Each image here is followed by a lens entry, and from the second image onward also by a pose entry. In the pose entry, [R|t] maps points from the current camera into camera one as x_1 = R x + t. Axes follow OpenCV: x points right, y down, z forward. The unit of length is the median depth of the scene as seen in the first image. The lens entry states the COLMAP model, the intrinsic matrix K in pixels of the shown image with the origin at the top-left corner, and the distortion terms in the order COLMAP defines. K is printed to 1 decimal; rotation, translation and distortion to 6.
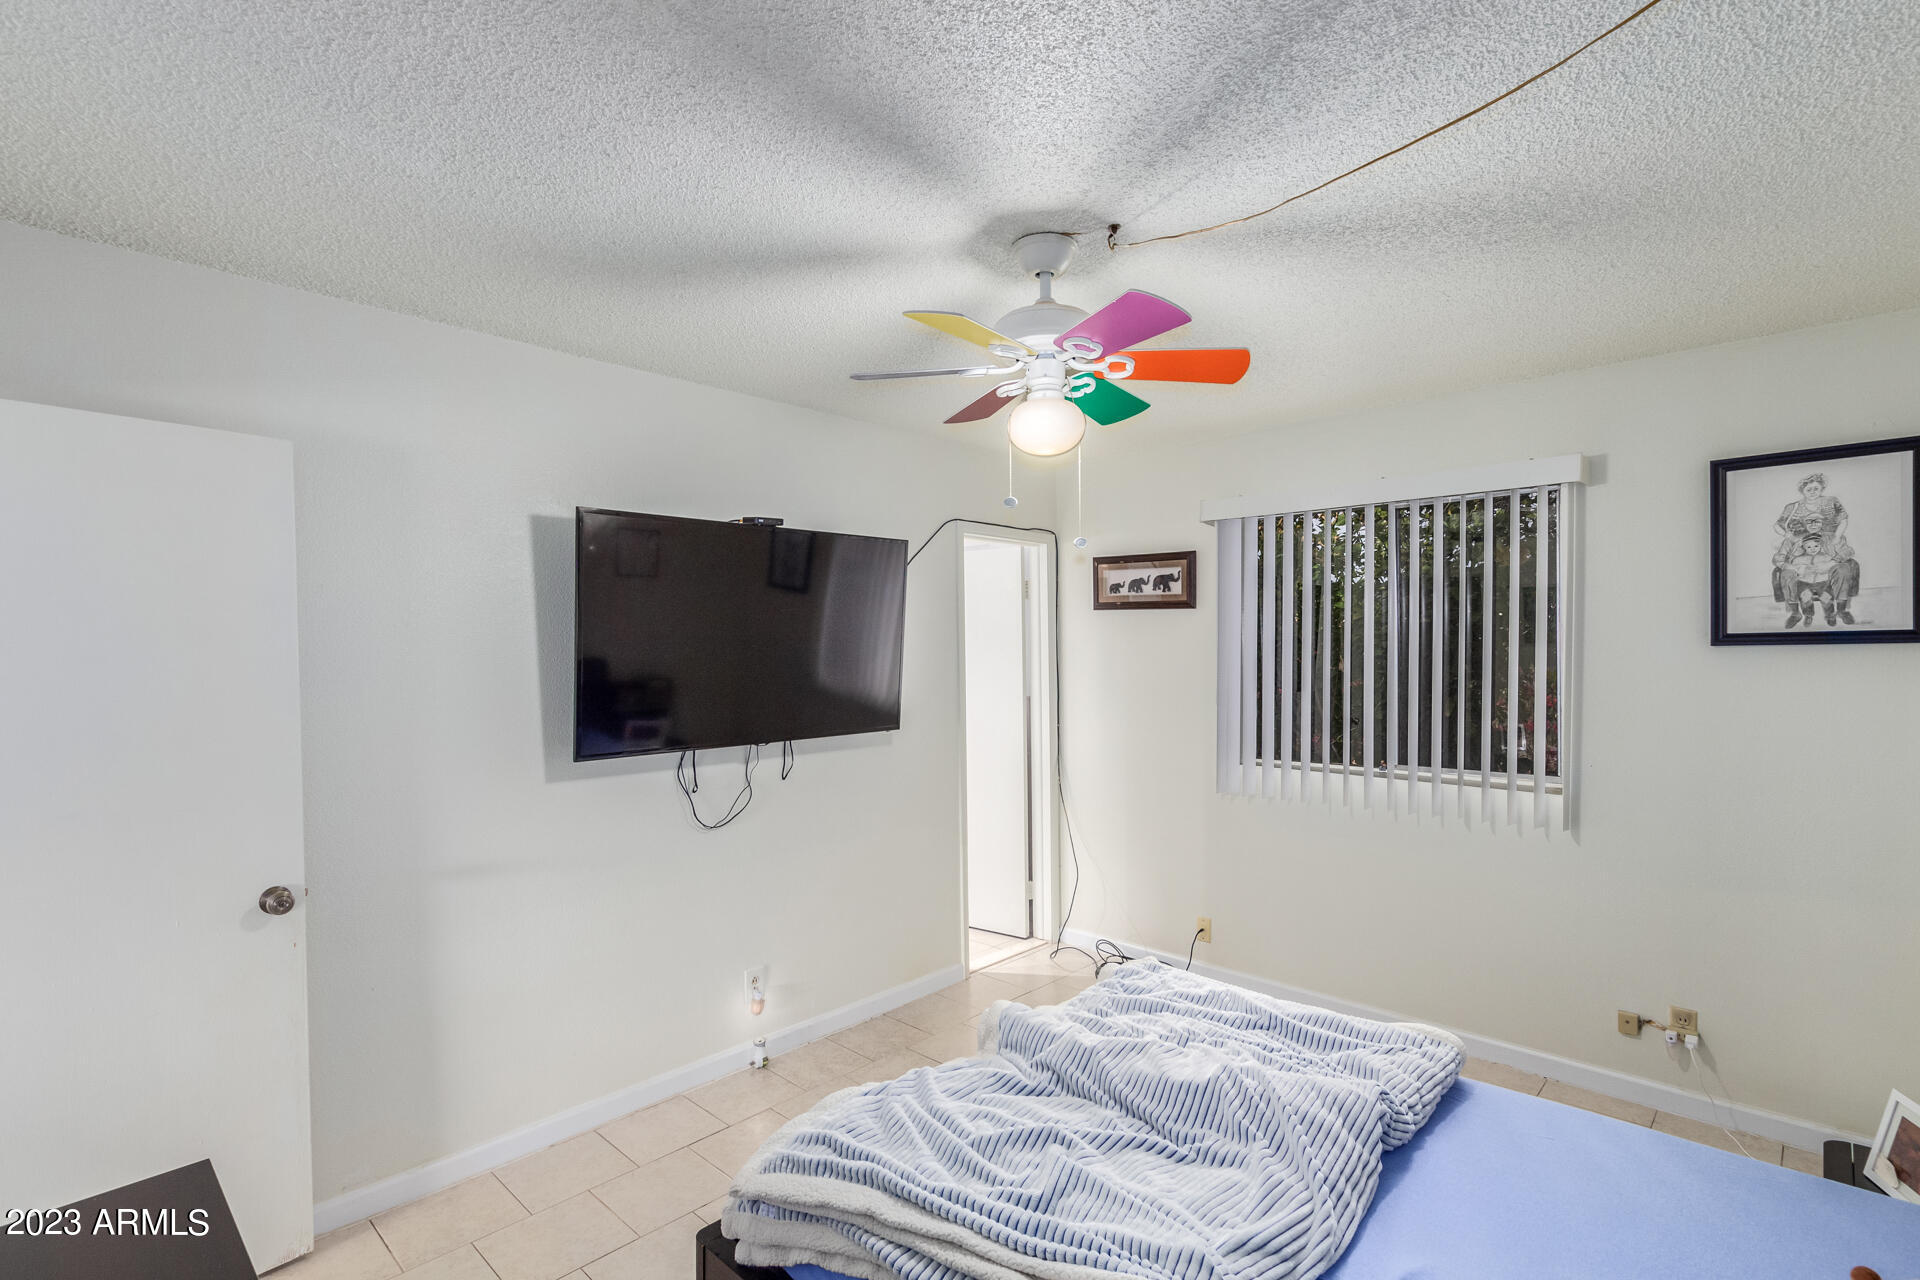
lens RADIAL K [[879.4, 0, 962.4], [0, 879.4, 651.4], [0, 0, 1]] dist [0.009655, -0.001305]
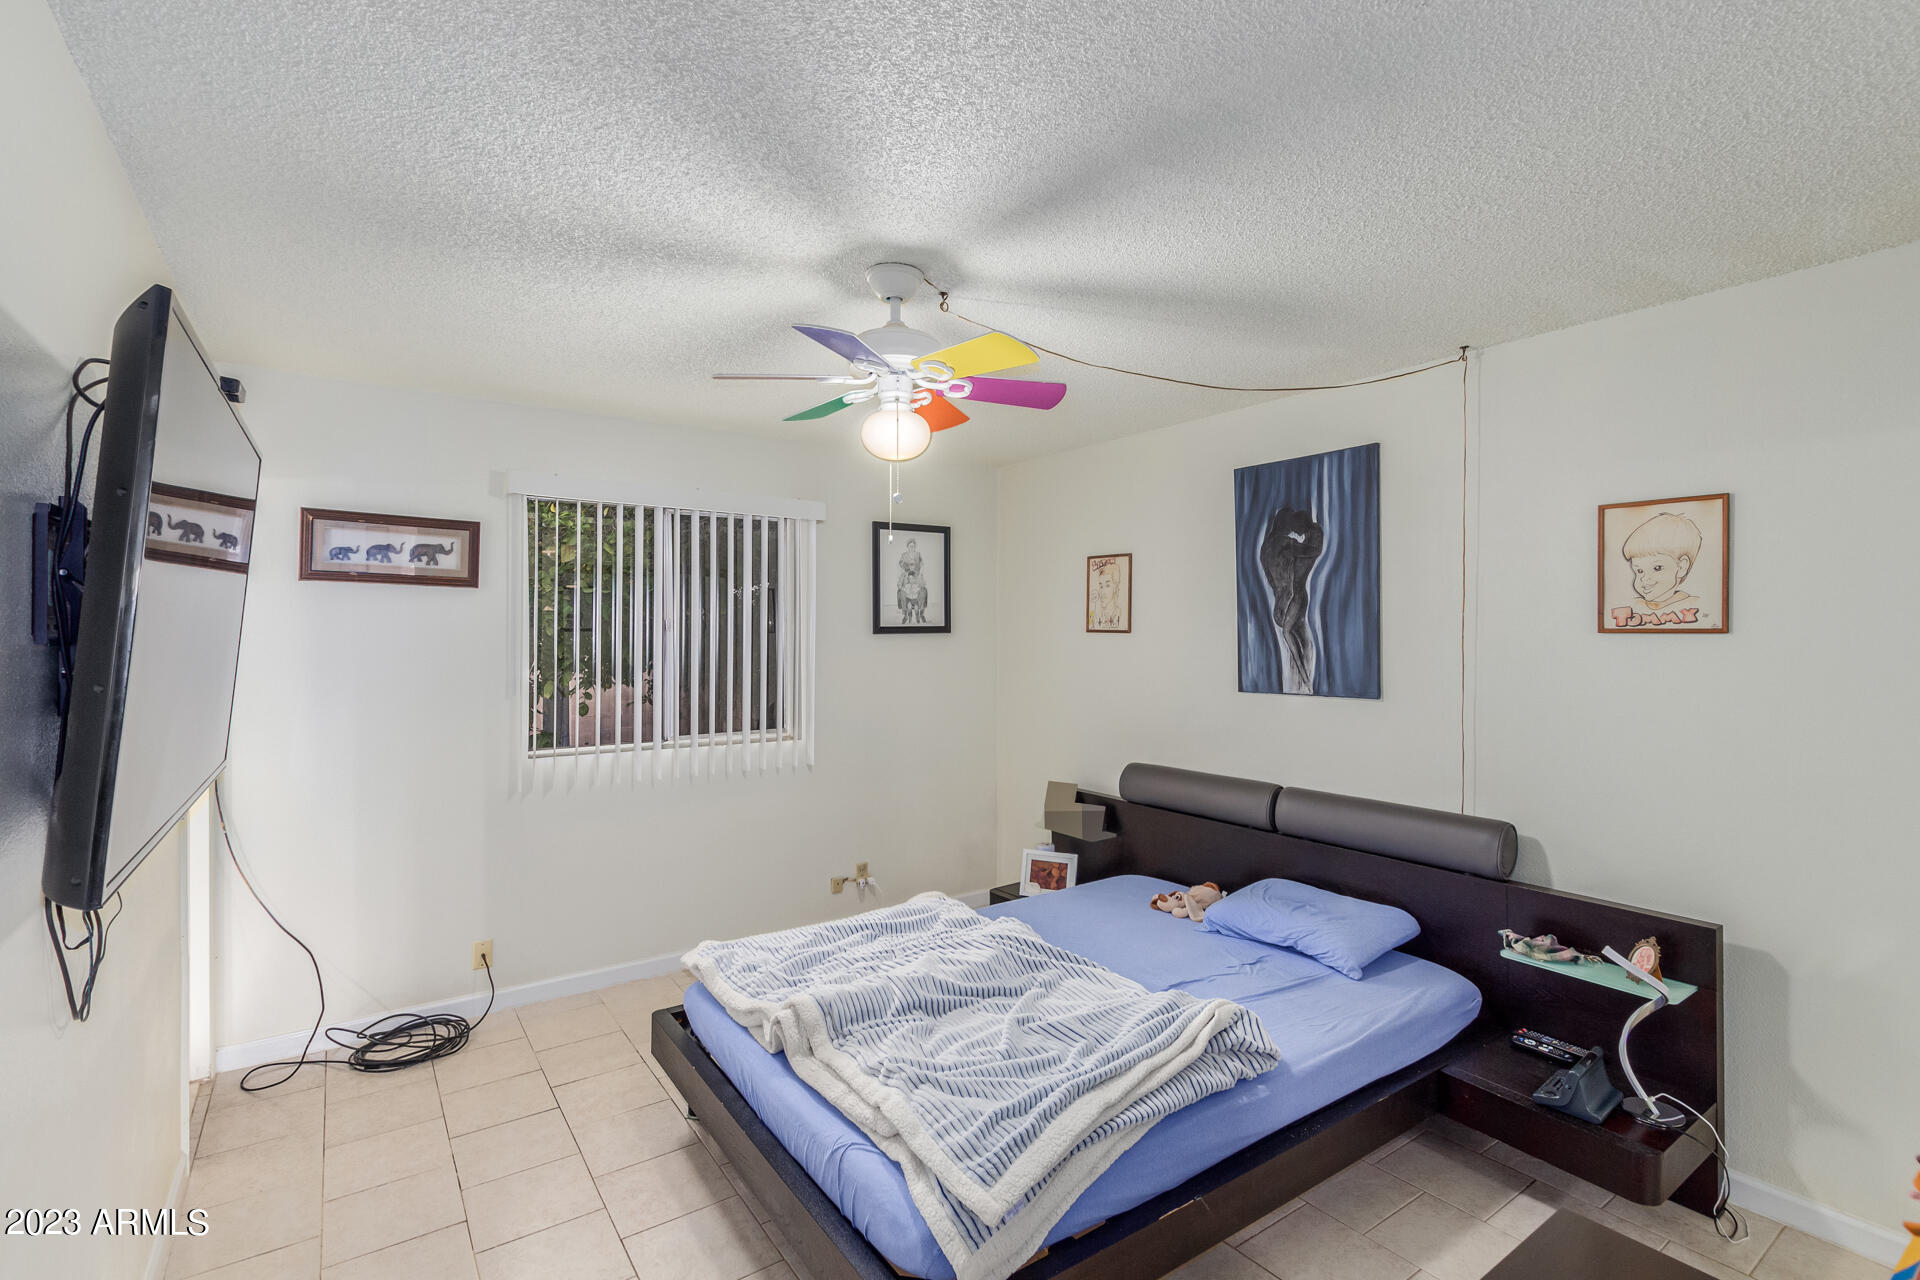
lens RADIAL K [[879.4, 0, 958.0], [0, 879.4, 634.7], [0, 0, 1]] dist [0.009655, -0.001305]
pose [[0.211611, 0.008892, 0.977314, -0.712606], [0.003798, 0.999944, -0.009920, 0.011376], [-0.977347, 0.005811, 0.211565, 0.516156]]
